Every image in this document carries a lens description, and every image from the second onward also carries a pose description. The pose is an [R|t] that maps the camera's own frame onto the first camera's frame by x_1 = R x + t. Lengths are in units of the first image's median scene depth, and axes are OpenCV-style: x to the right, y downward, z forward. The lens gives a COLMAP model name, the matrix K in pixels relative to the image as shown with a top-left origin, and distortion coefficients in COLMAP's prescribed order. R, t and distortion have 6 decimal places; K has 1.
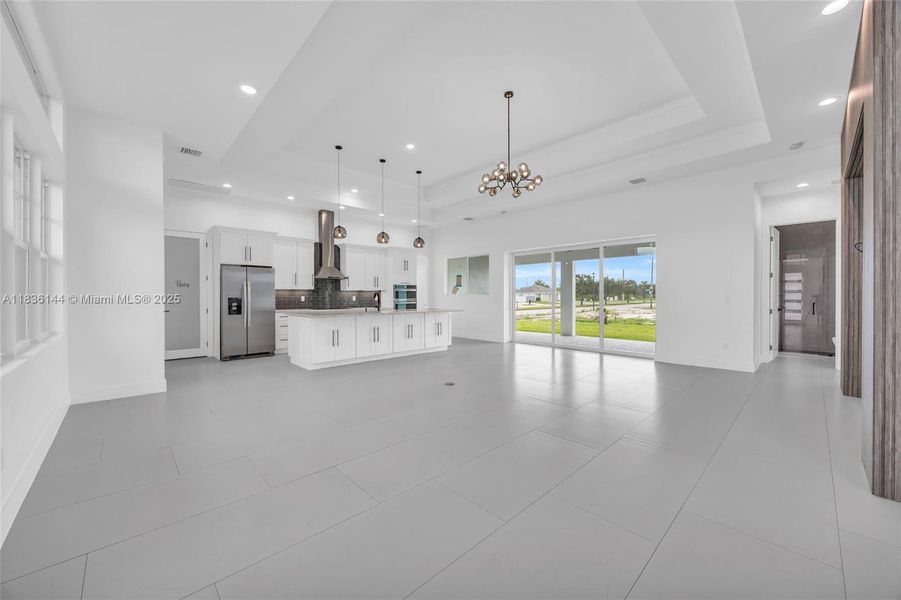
lens RADIAL K [[348.4, 0, 447.8], [0, 348.4, 296.6], [0, 0, 1]] dist [-0.001559, -0.000125]
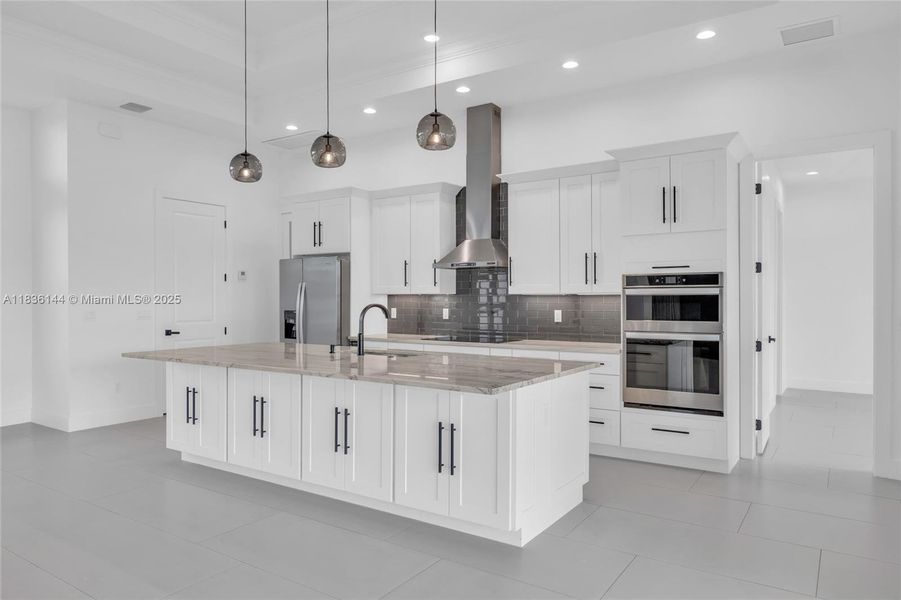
lens RADIAL K [[608.7, 0, 450.5], [0, 608.7, 300.0], [0, 0, 1]] dist [-0.002613, -0.000193]
pose [[0.221682, 0.005057, -0.975106, 0.379053], [-0.000604, 0.999987, 0.005049, -0.016586], [0.975119, -0.000531, 0.221682, 0.832349]]
